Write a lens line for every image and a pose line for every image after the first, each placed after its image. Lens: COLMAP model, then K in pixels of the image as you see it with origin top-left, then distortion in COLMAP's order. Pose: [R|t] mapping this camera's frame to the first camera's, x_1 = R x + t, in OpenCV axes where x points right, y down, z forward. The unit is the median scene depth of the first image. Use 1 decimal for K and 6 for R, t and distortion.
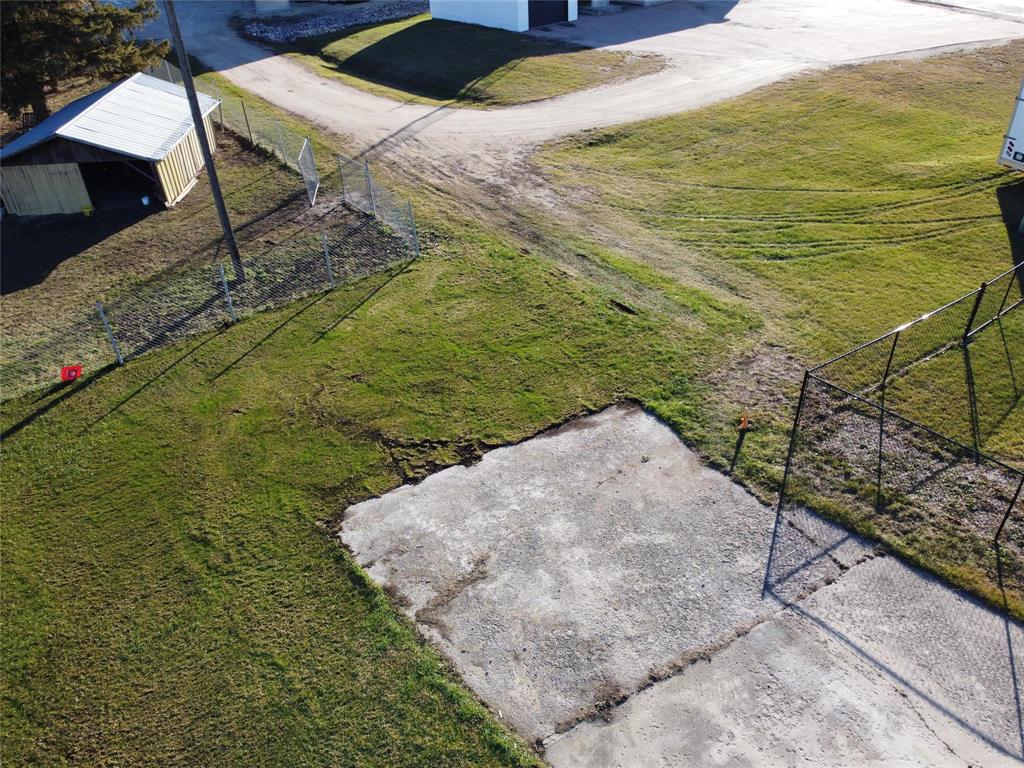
lens RADIAL K [[773.5, 0, 517.6], [0, 773.5, 383.8], [0, 0, 1]] dist [0.007700, 0.000717]
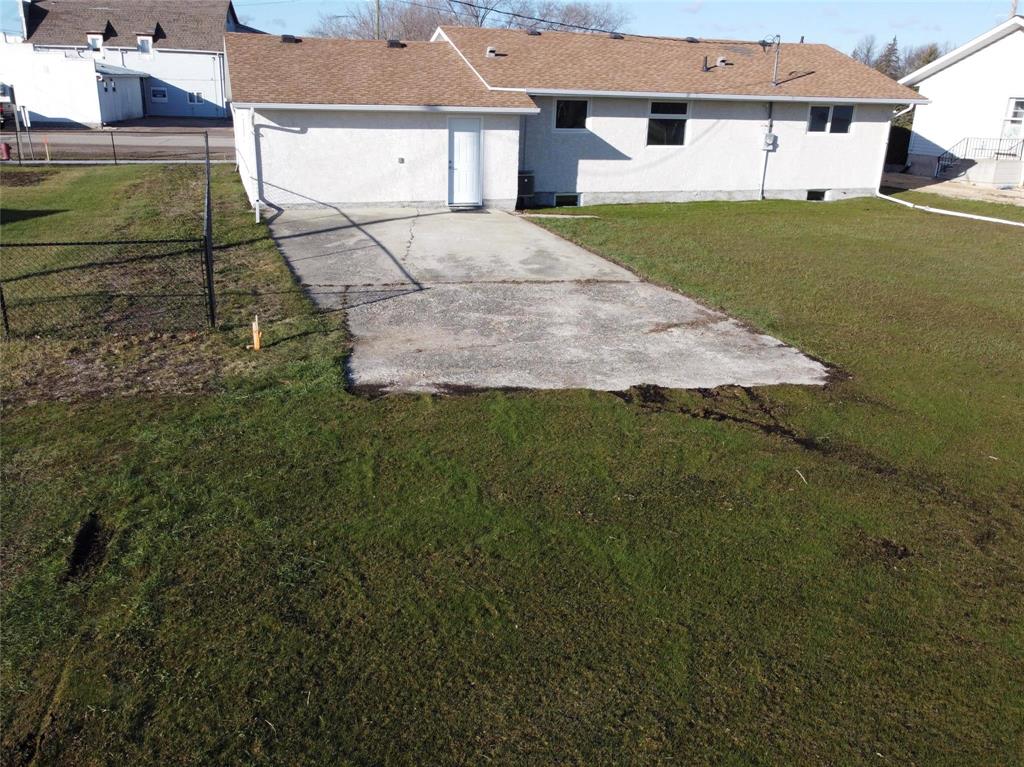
lens RADIAL K [[852.4, 0, 497.4], [0, 852.4, 363.9], [0, 0, 1]] dist [0.012169, -0.002453]
pose [[-0.940217, -0.098111, 0.326137, -0.188812], [0.199052, 0.618723, 0.759974, -0.536601], [-0.276351, 0.779459, -0.562205, 1.531118]]
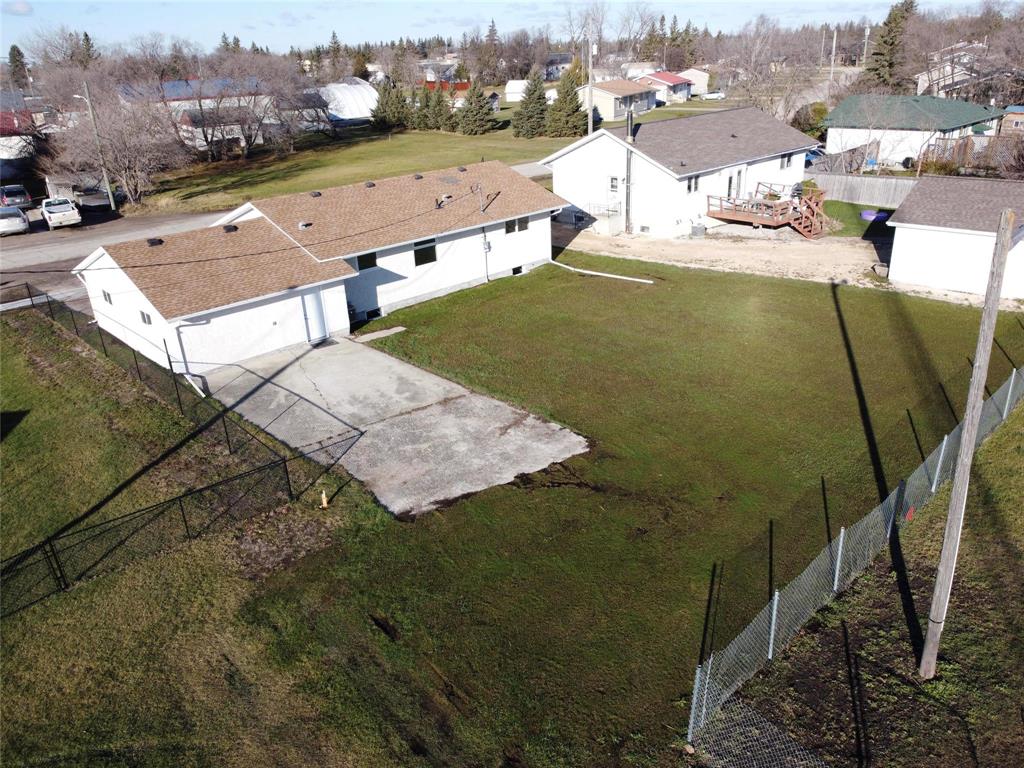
lens RADIAL K [[776.9, 0, 516.5], [0, 776.9, 377.5], [0, 0, 1]] dist [0.005845, -0.003606]
pose [[-0.992403, 0.108586, -0.057840, 0.015839], [0.008285, 0.528046, 0.849176, -1.346020], [0.122751, 0.842245, -0.524934, 1.726978]]
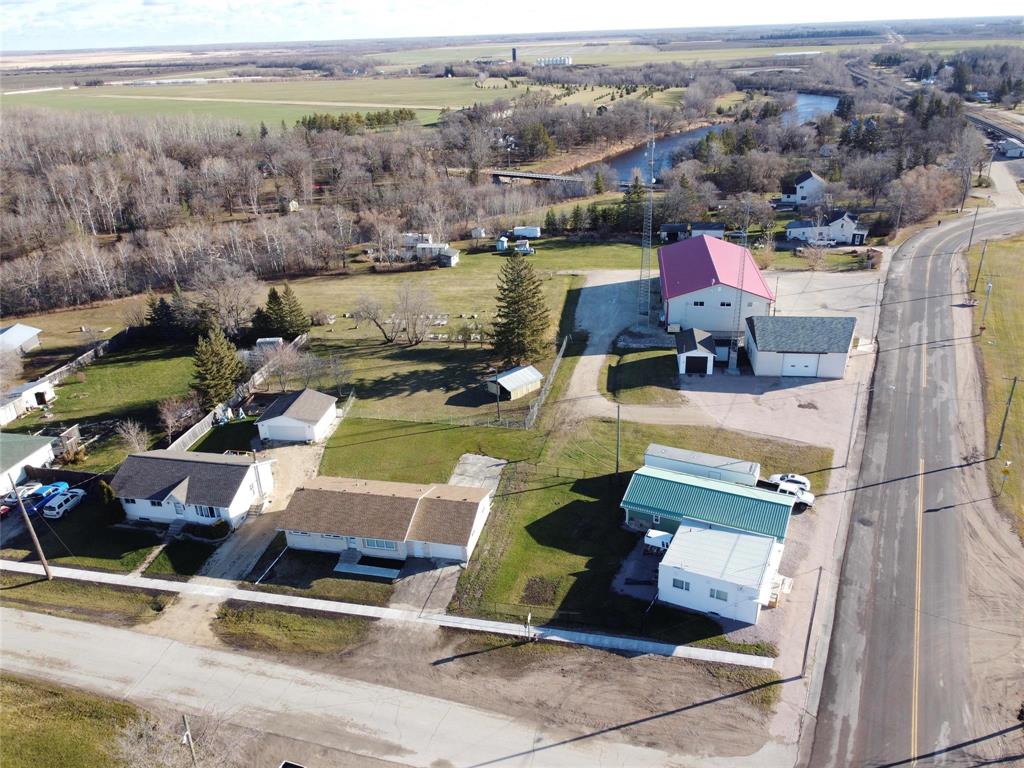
lens RADIAL K [[776.9, 0, 521.4], [0, 776.9, 383.7], [0, 0, 1]] dist [0.005845, -0.003606]
pose [[0.648156, 0.327718, -0.687382, 5.132591], [-0.429531, 0.902696, 0.025352, -0.875285], [0.628806, 0.278820, 0.725853, -4.376810]]
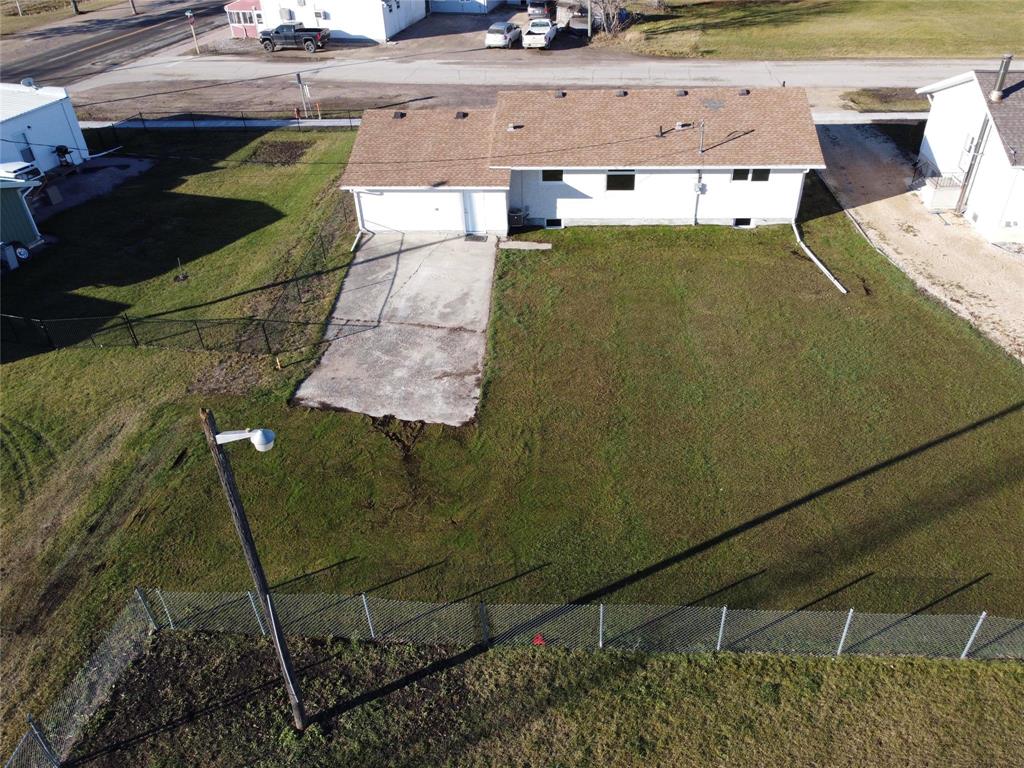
lens RADIAL K [[776.9, 0, 515.2], [0, 776.9, 376.0], [0, 0, 1]] dist [0.005845, -0.003606]
pose [[-0.736398, -0.342285, 0.583575, -1.360559], [0.435459, 0.420348, 0.796042, -1.309126], [-0.517777, 0.840327, -0.160492, 1.125949]]
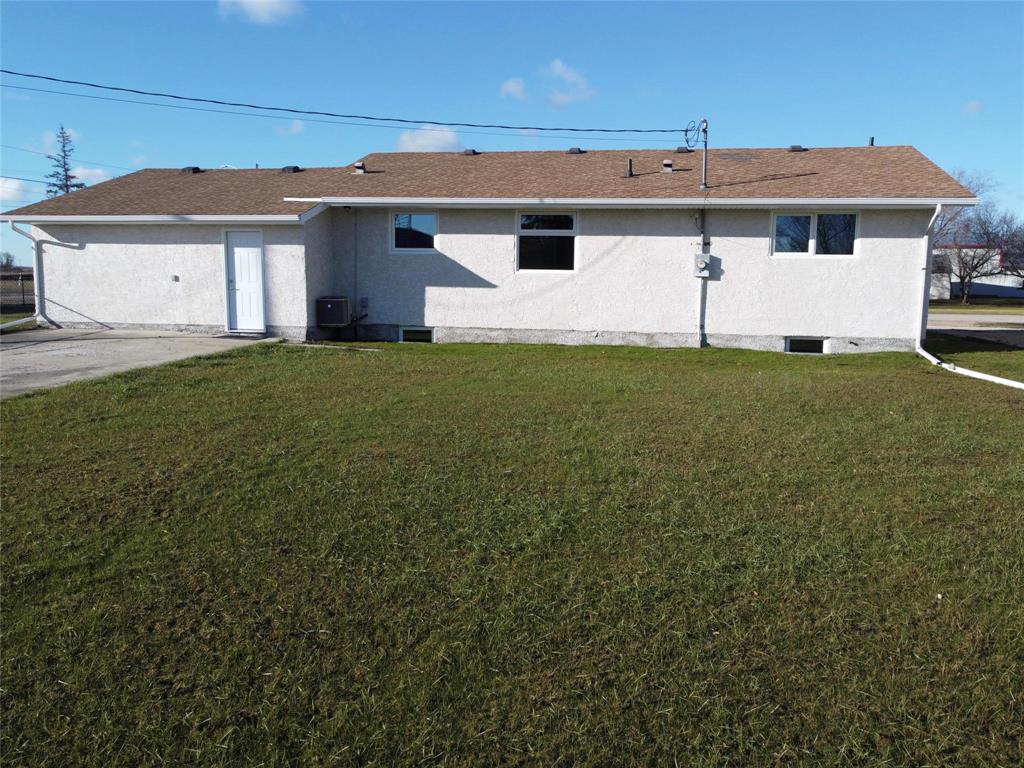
lens RADIAL K [[776.9, 0, 522.7], [0, 776.9, 381.1], [0, 0, 1]] dist [0.005845, -0.003606]
pose [[-0.665296, -0.084303, 0.741805, -0.830320], [0.435492, 0.763228, 0.477314, 0.174698], [-0.606406, 0.640605, -0.471059, 0.749372]]
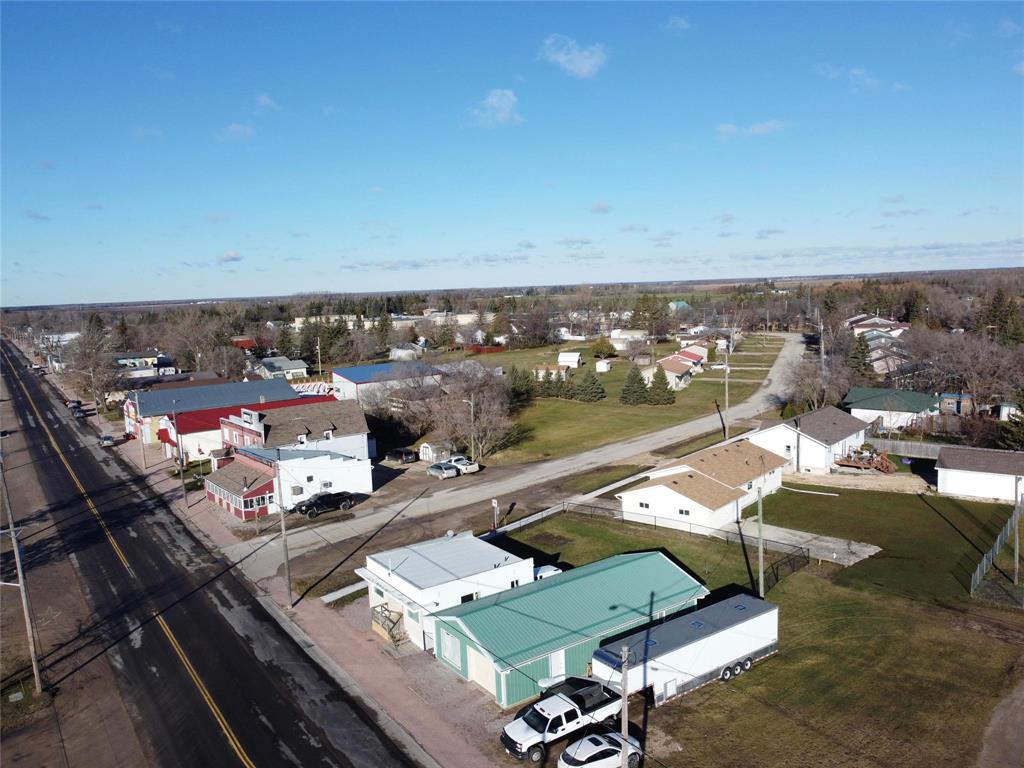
lens RADIAL K [[776.9, 0, 514.7], [0, 776.9, 381.8], [0, 0, 1]] dist [0.005845, -0.003606]
pose [[-0.978712, 0.095207, -0.181822, 2.938422], [-0.051496, 0.743646, 0.666587, -3.893762], [0.198675, 0.661760, -0.722912, 3.455096]]
